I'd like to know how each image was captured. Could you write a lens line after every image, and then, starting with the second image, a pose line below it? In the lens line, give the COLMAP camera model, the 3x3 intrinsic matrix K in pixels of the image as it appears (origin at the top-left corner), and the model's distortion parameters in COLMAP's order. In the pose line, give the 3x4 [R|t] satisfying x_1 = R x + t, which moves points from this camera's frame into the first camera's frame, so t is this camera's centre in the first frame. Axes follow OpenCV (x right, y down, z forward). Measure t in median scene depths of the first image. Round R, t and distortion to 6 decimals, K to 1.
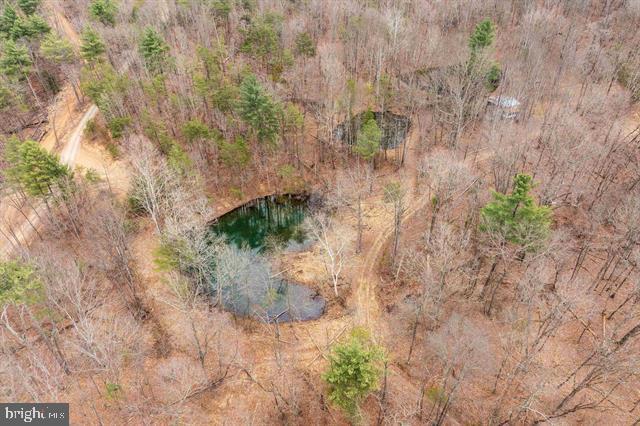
lens RADIAL K [[450.8, 0, 320.0], [0, 450.8, 213.0], [0, 0, 1]] dist [-0.024865, 0.002488]
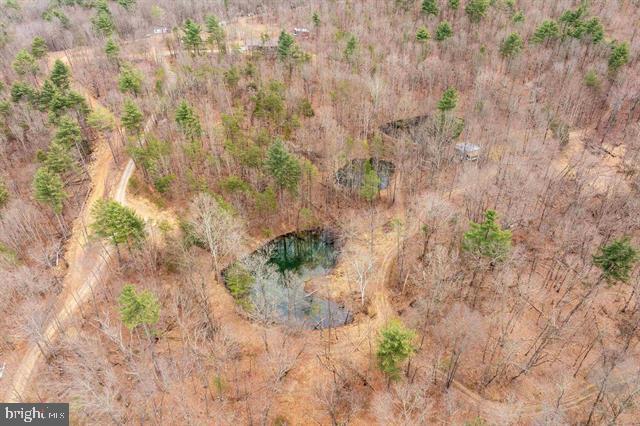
lens RADIAL K [[450.8, 0, 320.0], [0, 450.8, 213.0], [0, 0, 1]] dist [-0.024865, 0.002488]
pose [[0.995400, -0.054078, 0.079082, -0.148111], [0.059239, 0.996162, -0.064437, -0.008935], [-0.075294, 0.068825, 0.994783, -0.285449]]
